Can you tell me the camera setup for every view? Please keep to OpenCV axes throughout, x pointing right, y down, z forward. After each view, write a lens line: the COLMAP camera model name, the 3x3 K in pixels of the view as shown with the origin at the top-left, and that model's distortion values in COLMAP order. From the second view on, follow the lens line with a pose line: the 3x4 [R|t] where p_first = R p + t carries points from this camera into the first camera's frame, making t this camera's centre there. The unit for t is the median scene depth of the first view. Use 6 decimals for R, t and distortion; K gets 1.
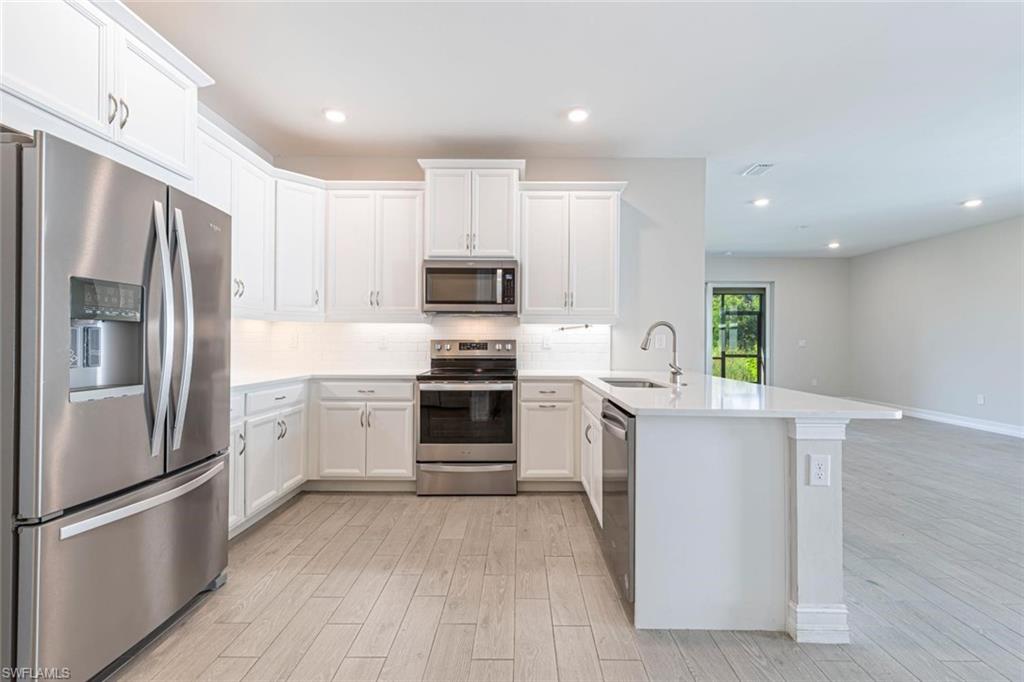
lens RADIAL K [[453.4, 0, 512.0], [0, 453.4, 341.0], [0, 0, 1]] dist [-0.000878, -0.000520]
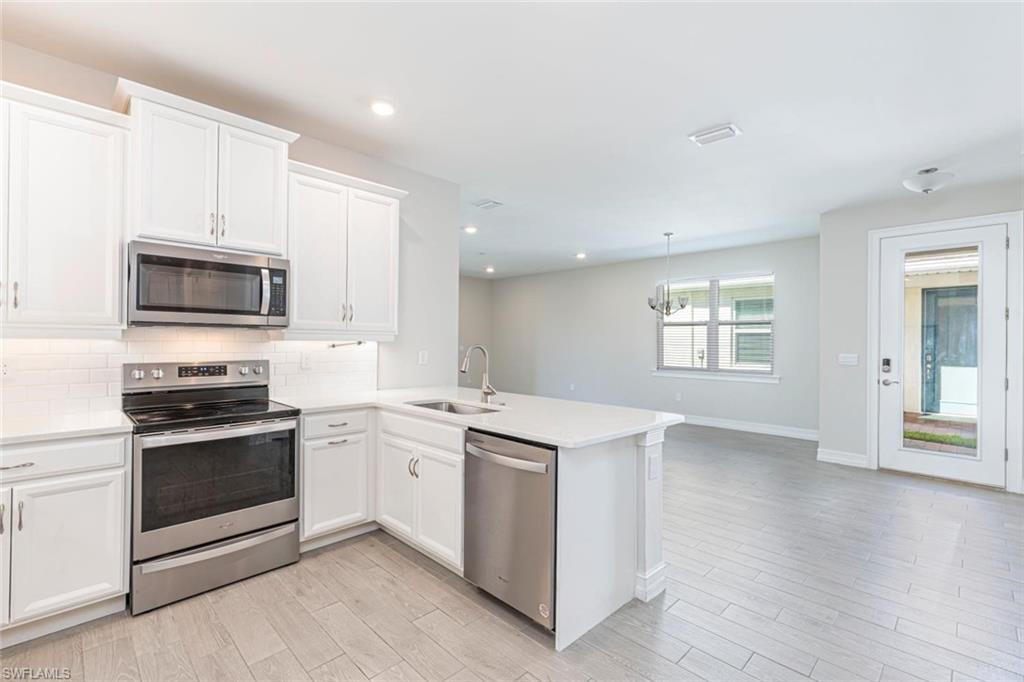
lens RADIAL K [[453.4, 0, 512.0], [0, 453.4, 341.0], [0, 0, 1]] dist [-0.000878, -0.000520]
pose [[0.698529, 0.000068, 0.715581, -0.278161], [-0.003683, 0.999987, 0.003499, -0.042904], [-0.715572, -0.005080, 0.698521, 0.179182]]
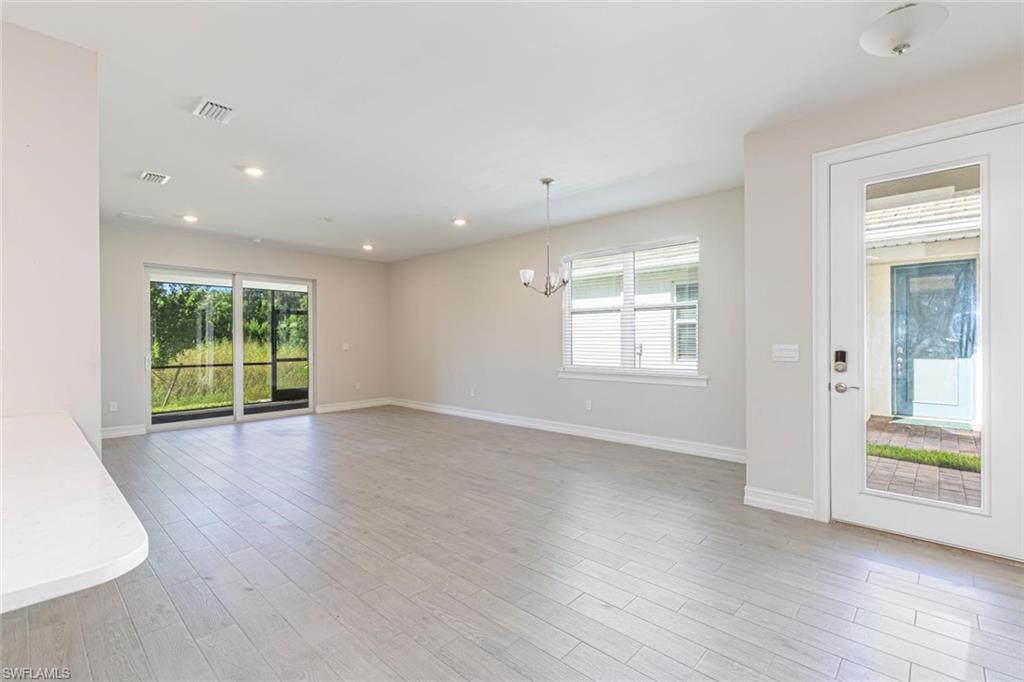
lens RADIAL K [[453.5, 0, 512.0], [0, 453.5, 341.0], [0, 0, 1]] dist [-0.001471, 0.000069]
pose [[0.669400, -0.011773, 0.742809, 0.370841], [0.009542, 0.999928, 0.007249, -0.021854], [-0.742841, 0.002236, 0.669464, 0.208256]]
